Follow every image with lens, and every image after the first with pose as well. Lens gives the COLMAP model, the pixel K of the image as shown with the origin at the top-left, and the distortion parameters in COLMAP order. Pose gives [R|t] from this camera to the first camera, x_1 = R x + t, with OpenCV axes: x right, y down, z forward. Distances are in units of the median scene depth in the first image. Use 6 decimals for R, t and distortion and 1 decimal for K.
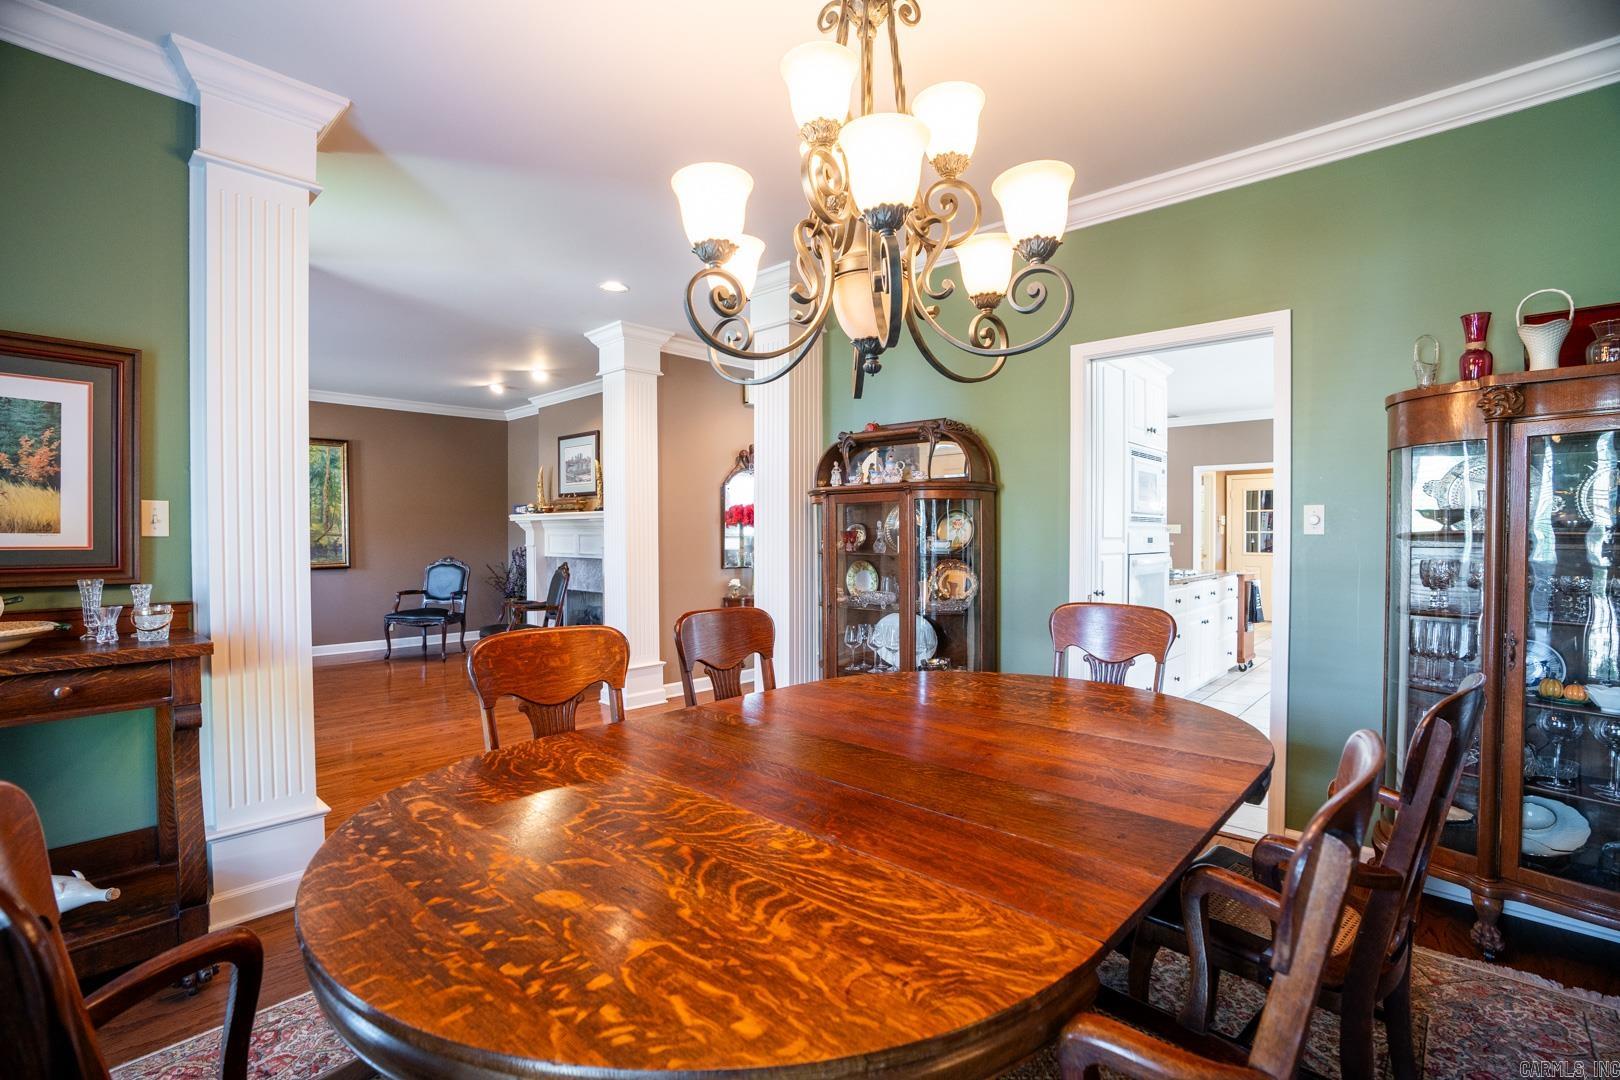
lens RADIAL K [[747.5, 0, 806.6], [0, 747.5, 542.5], [0, 0, 1]] dist [-0.065663, 0.023006]
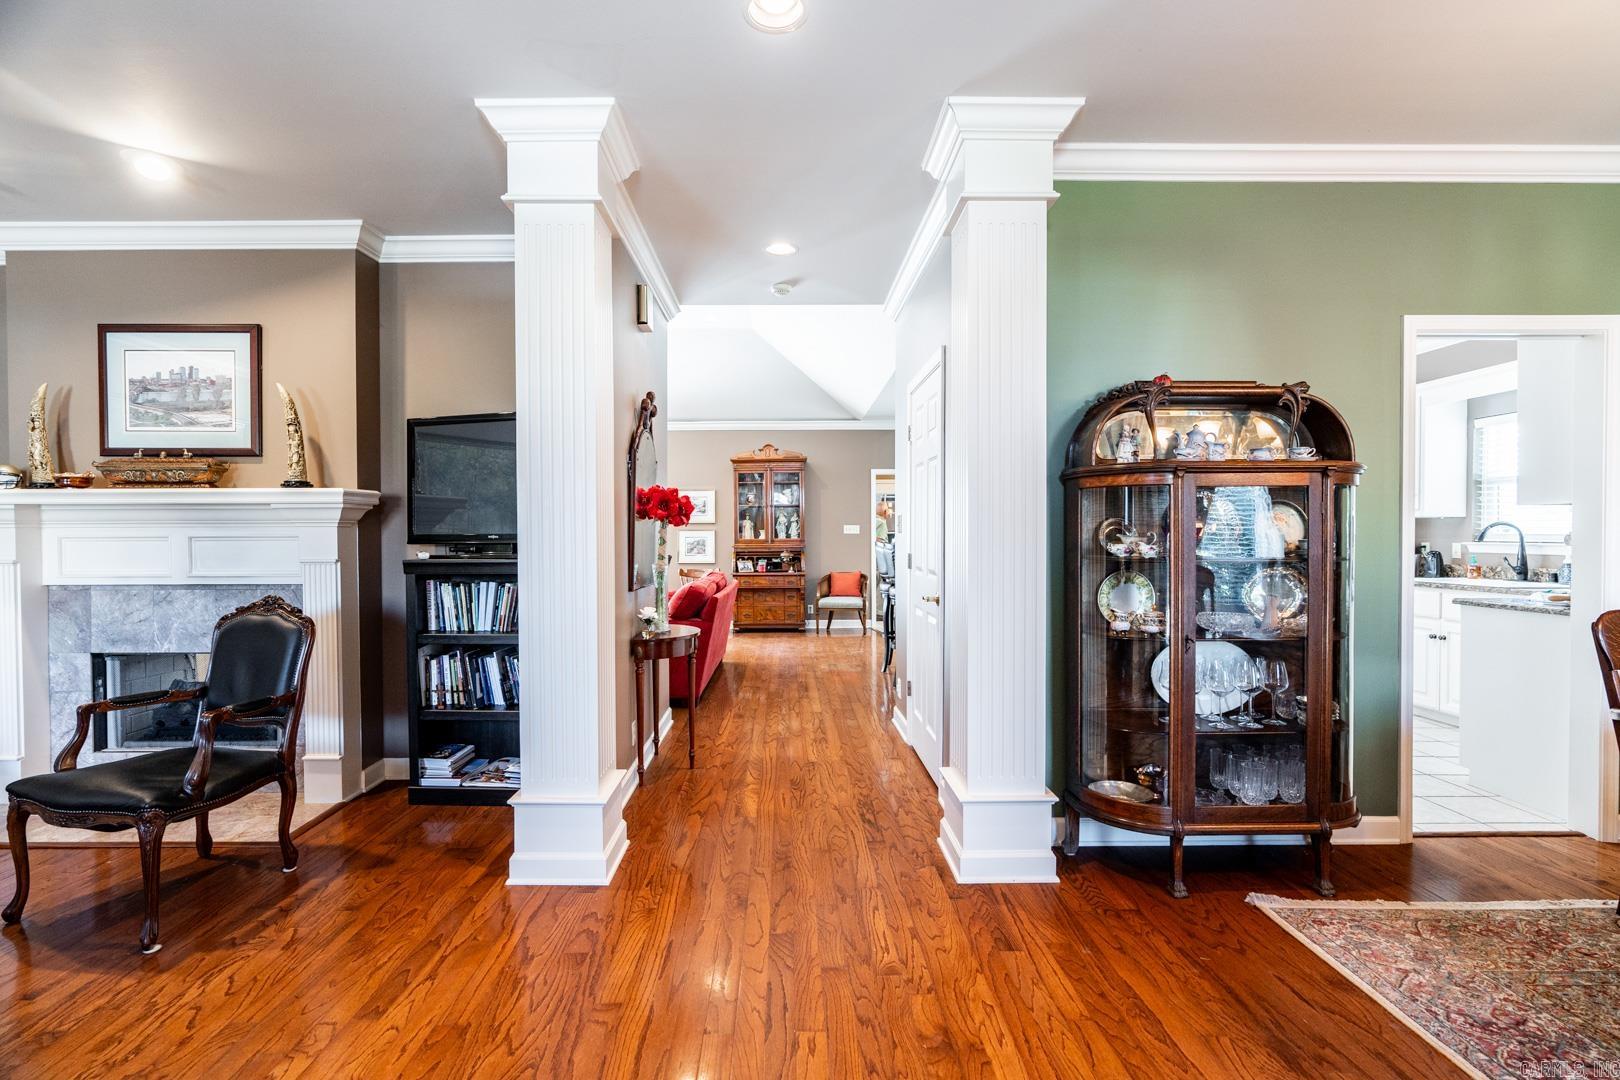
lens RADIAL K [[730.1, 0, 779.8], [0, 730.1, 547.2], [0, 0, 1]] dist [-0.002417, -0.000533]
pose [[0.730618, -0.011165, 0.682695, -0.345747], [0.009604, 0.999935, 0.006075, -0.002461], [-0.682719, 0.002119, 0.730678, 0.390106]]
